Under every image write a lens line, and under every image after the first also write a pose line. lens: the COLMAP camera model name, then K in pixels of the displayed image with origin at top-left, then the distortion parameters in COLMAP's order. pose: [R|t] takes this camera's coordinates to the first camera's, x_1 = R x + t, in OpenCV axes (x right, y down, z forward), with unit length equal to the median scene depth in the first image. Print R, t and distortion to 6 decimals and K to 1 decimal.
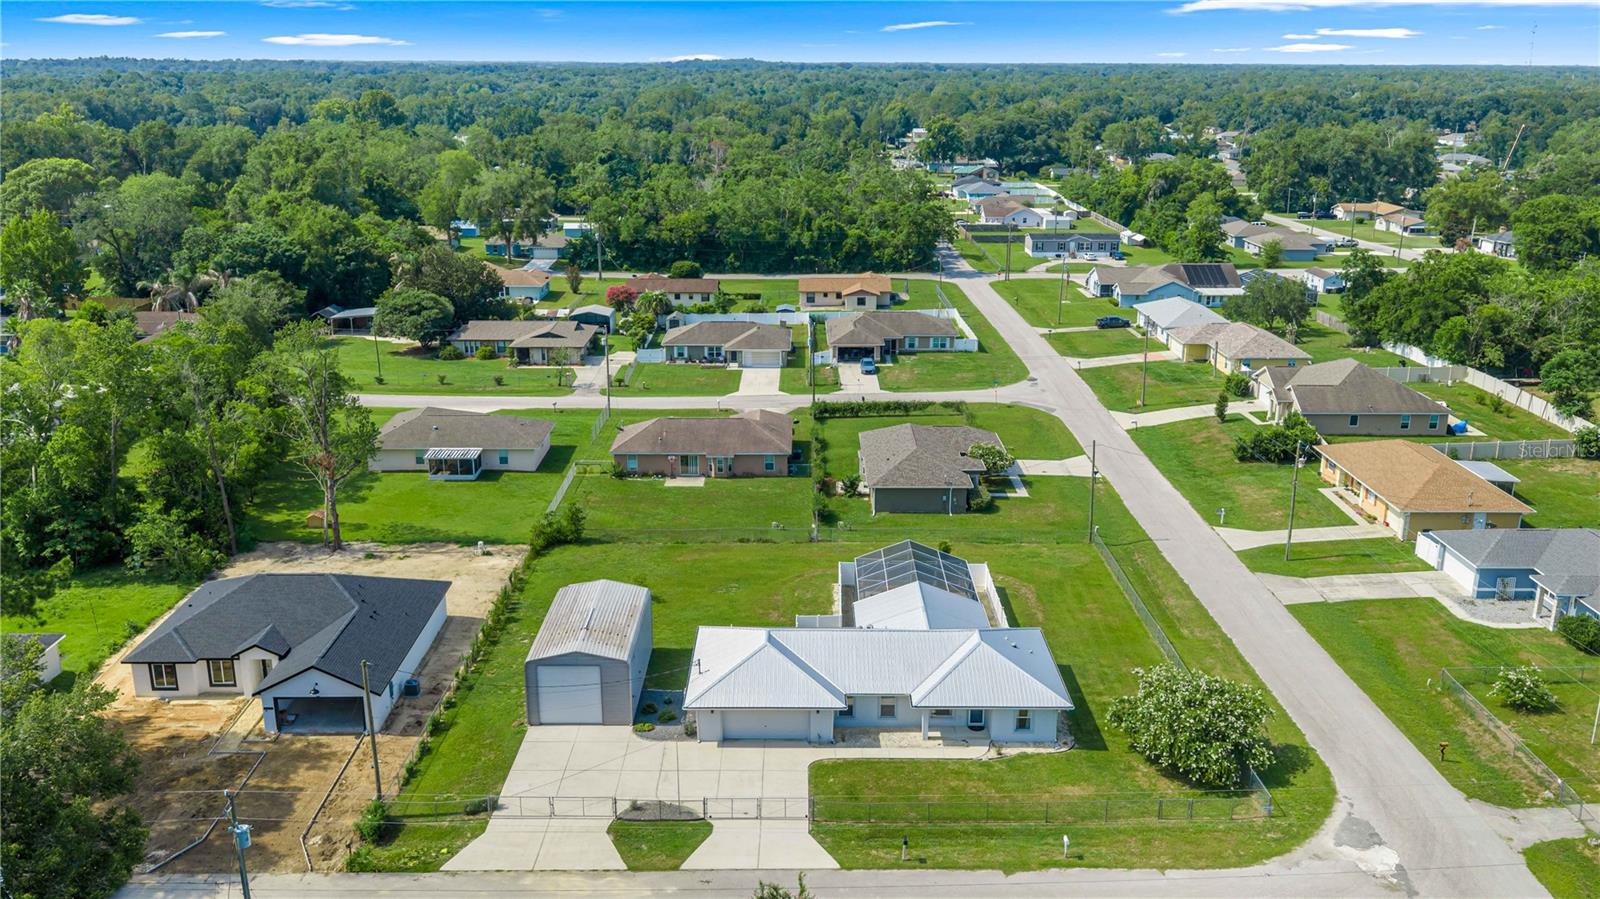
lens RADIAL K [[1323.4, 0, 800.0], [0, 1323.4, 449.5], [0, 0, 1]] dist [0.030896, -0.067404]
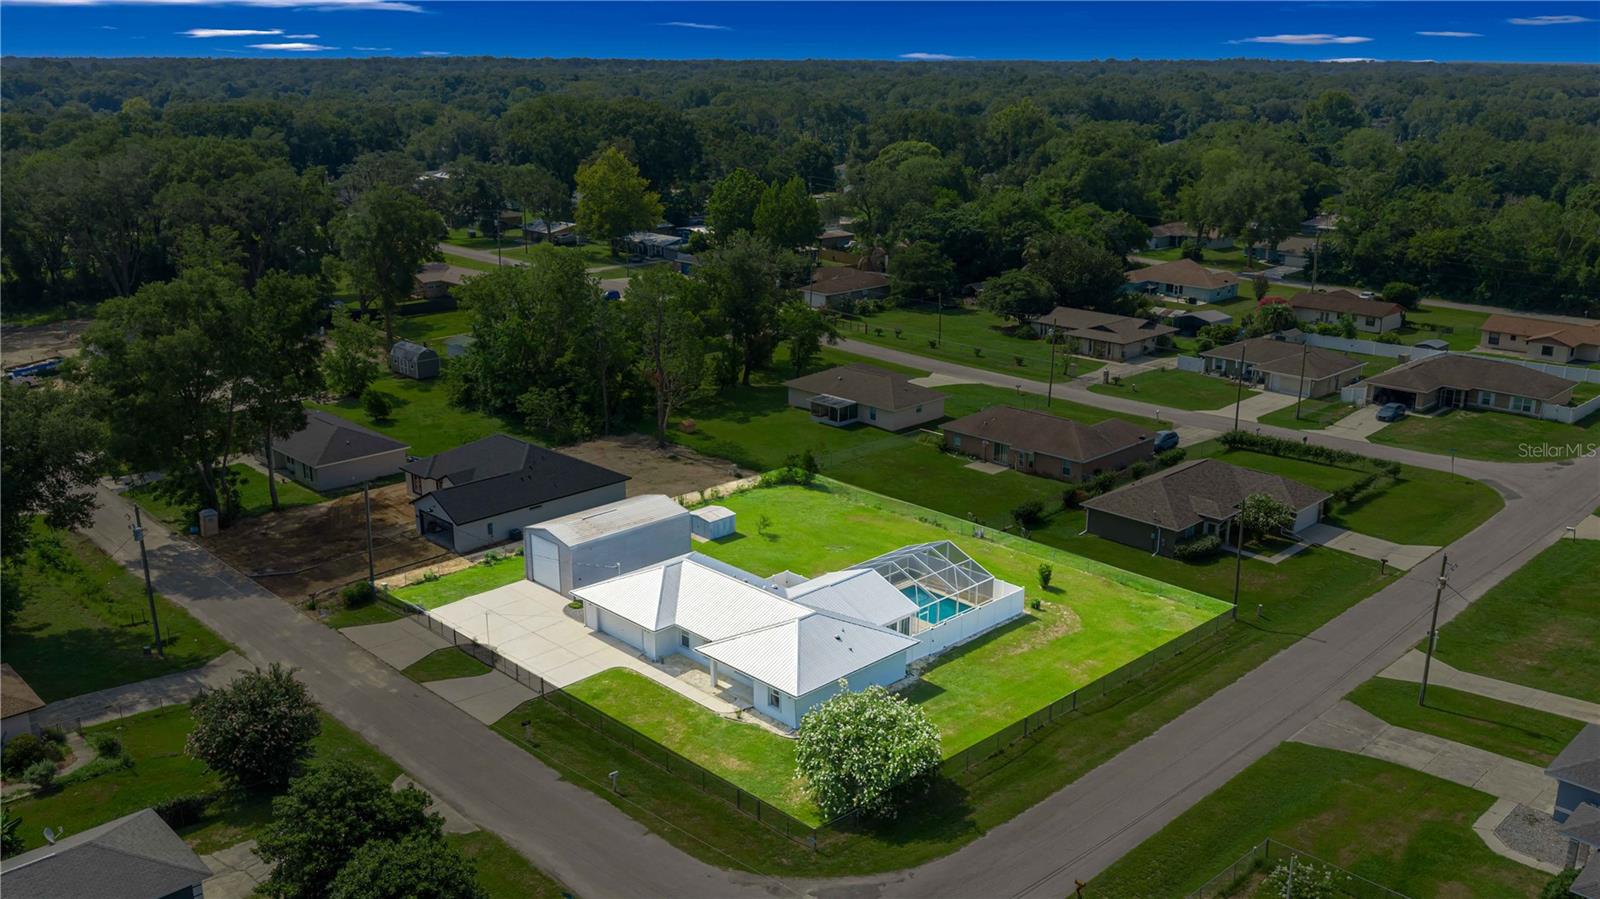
lens RADIAL K [[1323.4, 0, 800.0], [0, 1323.4, 449.5], [0, 0, 1]] dist [0.030896, -0.067404]
pose [[0.700689, 0.200633, -0.684676, 0.593676], [-0.201289, 0.976253, 0.080078, -0.048955], [0.684484, 0.081708, 0.724435, 0.177598]]
